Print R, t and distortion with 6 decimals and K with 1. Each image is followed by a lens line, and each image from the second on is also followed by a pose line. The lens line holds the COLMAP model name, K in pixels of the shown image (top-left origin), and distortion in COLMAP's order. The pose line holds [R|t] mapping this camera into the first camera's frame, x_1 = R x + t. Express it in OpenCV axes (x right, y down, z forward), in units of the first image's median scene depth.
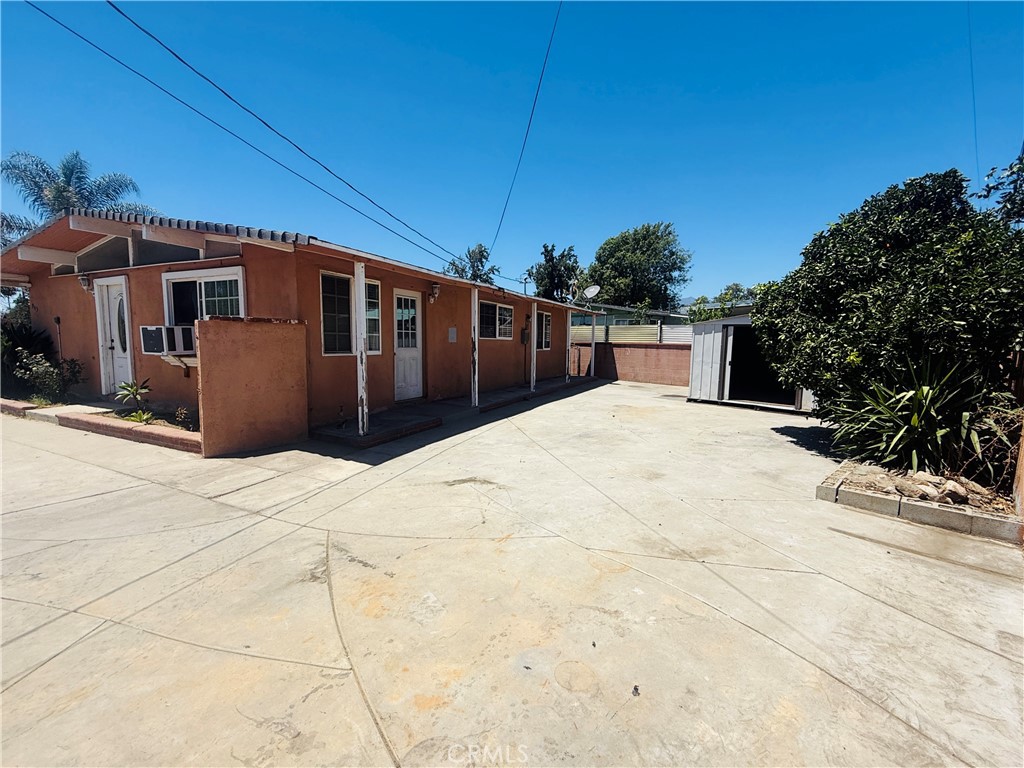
lens RADIAL K [[402.6, 0, 512.0], [0, 402.6, 384.0], [0, 0, 1]] dist [-0.000585, -0.000189]
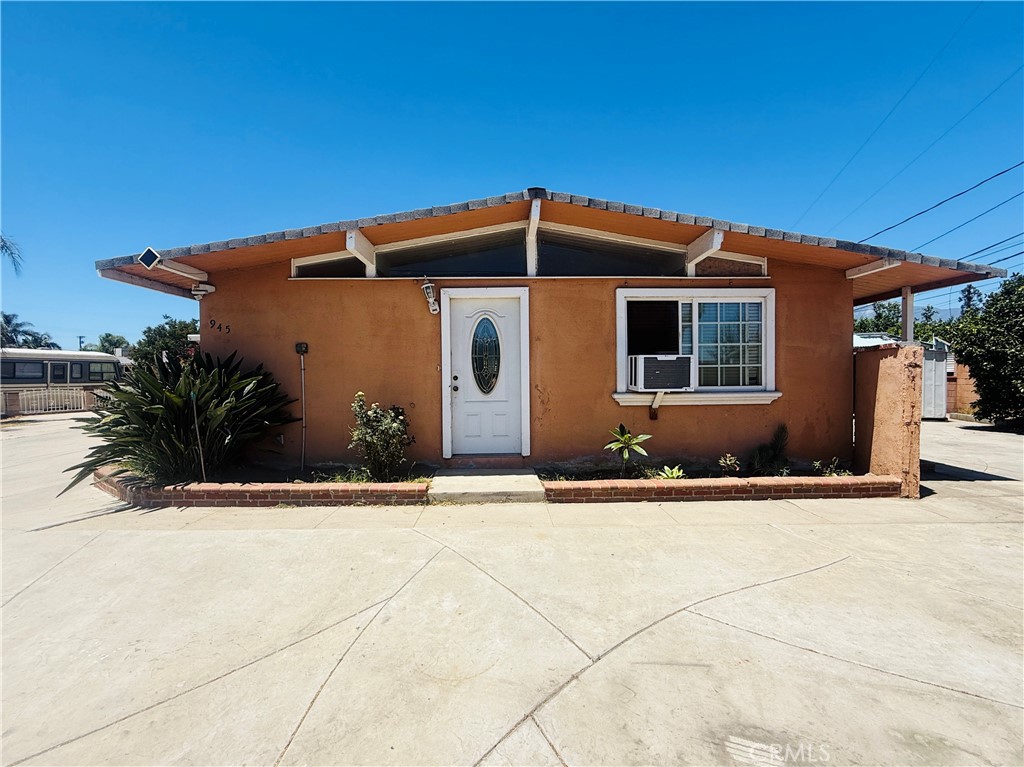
lens RADIAL K [[402.6, 0, 512.0], [0, 402.6, 383.5], [0, 0, 1]] dist [-0.000585, -0.000189]
pose [[0.905825, -0.017748, 0.423281, -0.409871], [0.066851, 0.992593, -0.101442, -0.007854], [-0.418345, 0.120186, 0.900301, 0.119241]]
